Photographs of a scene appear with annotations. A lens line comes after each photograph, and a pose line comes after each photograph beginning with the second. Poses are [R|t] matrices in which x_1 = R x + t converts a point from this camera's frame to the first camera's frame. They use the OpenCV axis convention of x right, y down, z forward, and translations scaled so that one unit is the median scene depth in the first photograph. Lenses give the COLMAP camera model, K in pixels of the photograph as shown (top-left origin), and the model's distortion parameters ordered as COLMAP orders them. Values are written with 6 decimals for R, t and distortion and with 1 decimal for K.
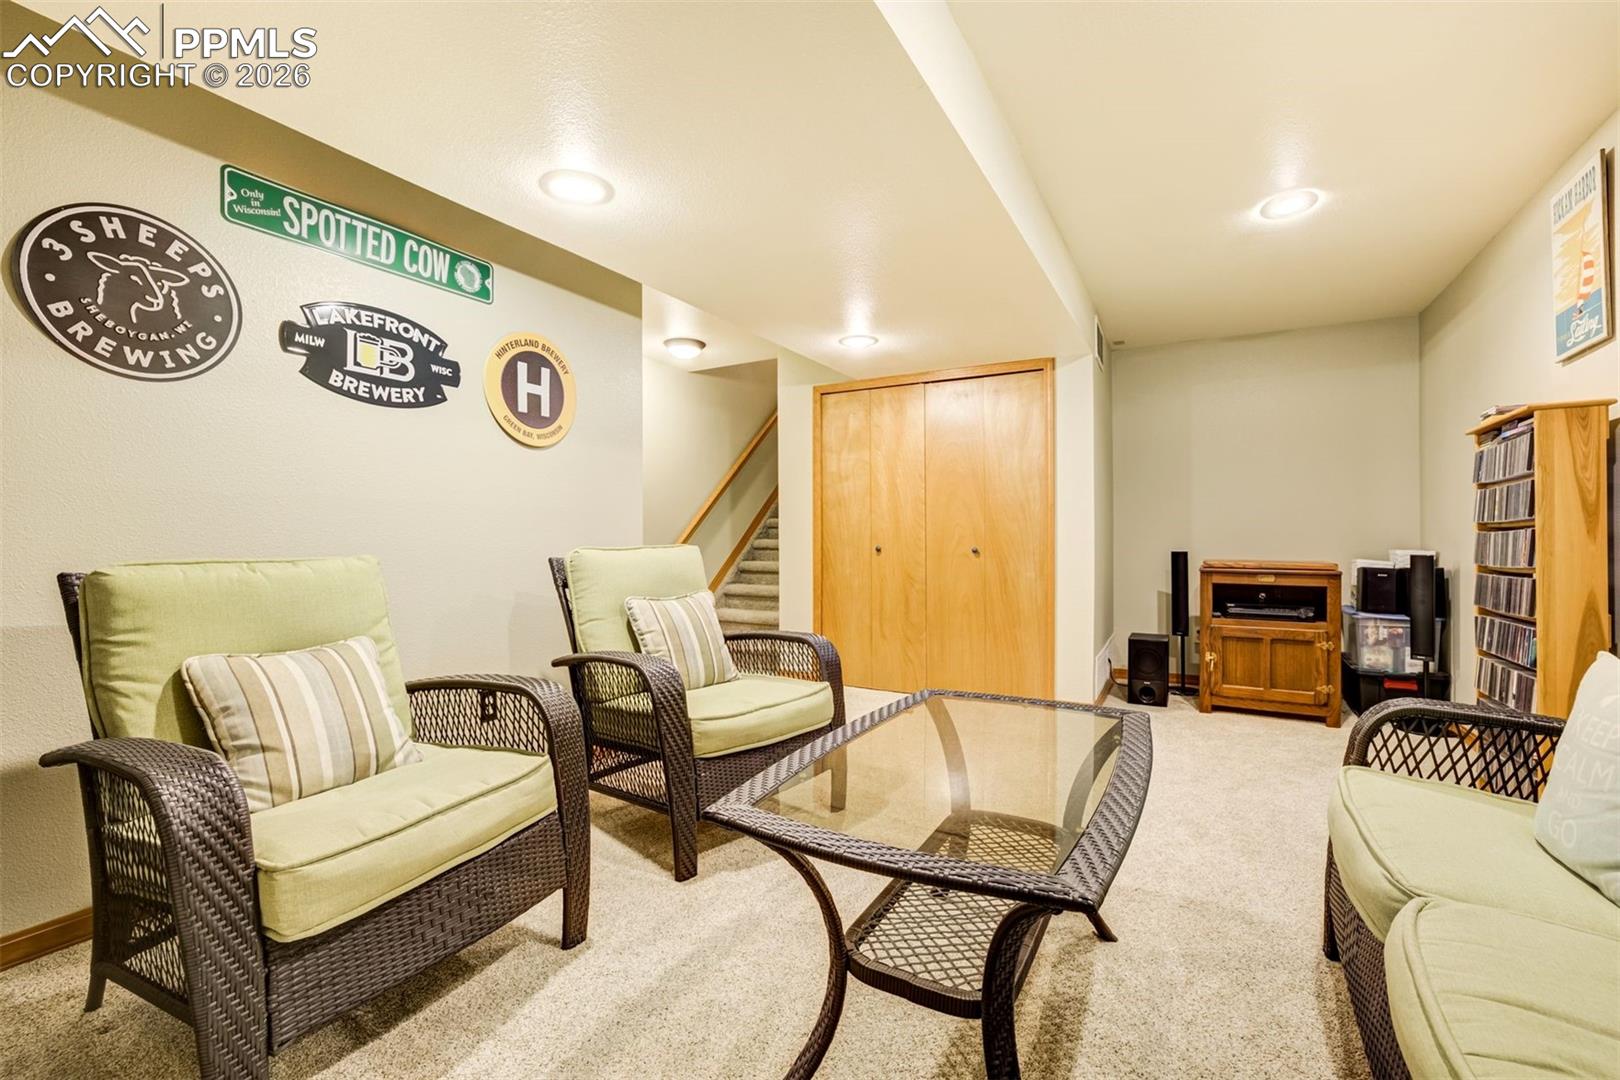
lens RADIAL K [[693.4, 0, 813.9], [0, 693.4, 537.9], [0, 0, 1]] dist [-0.043479, 0.015901]
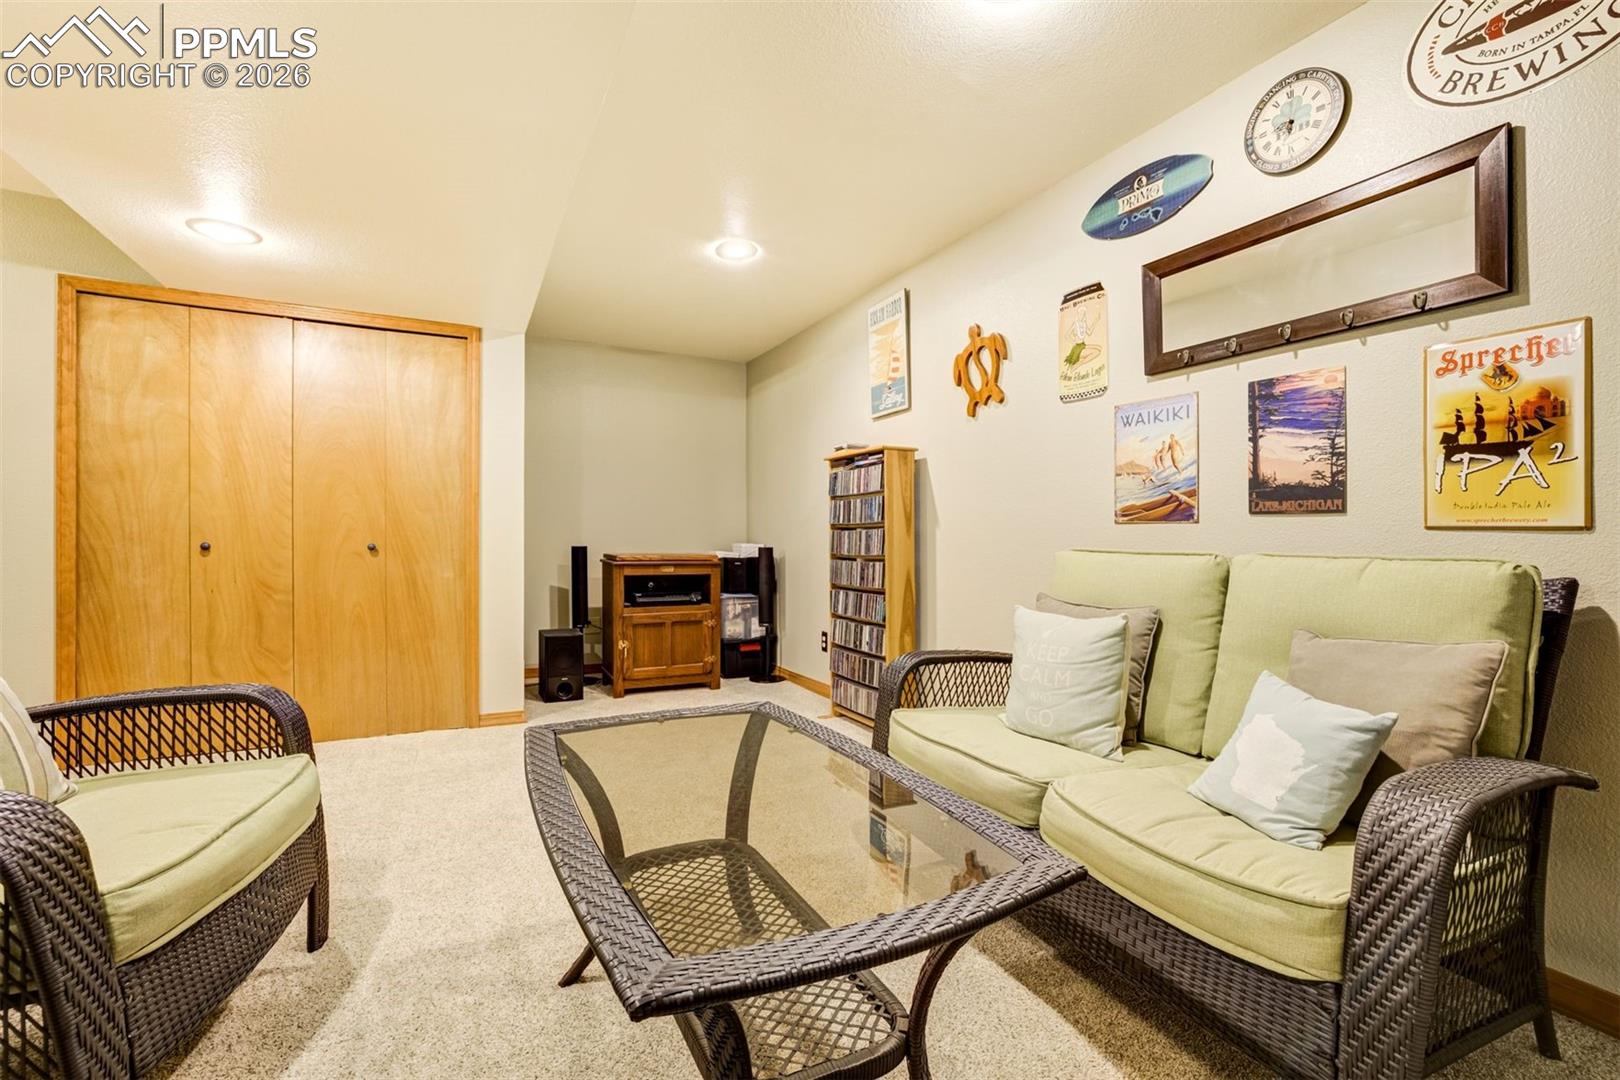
lens RADIAL K [[693.4, 0, 813.9], [0, 693.4, 537.9], [0, 0, 1]] dist [-0.043479, 0.015901]
pose [[0.539581, 0.000657, 0.841933, -0.401377], [-0.007869, 0.999960, 0.004263, 0.001243], [-0.841897, -0.008925, 0.539565, 0.403852]]
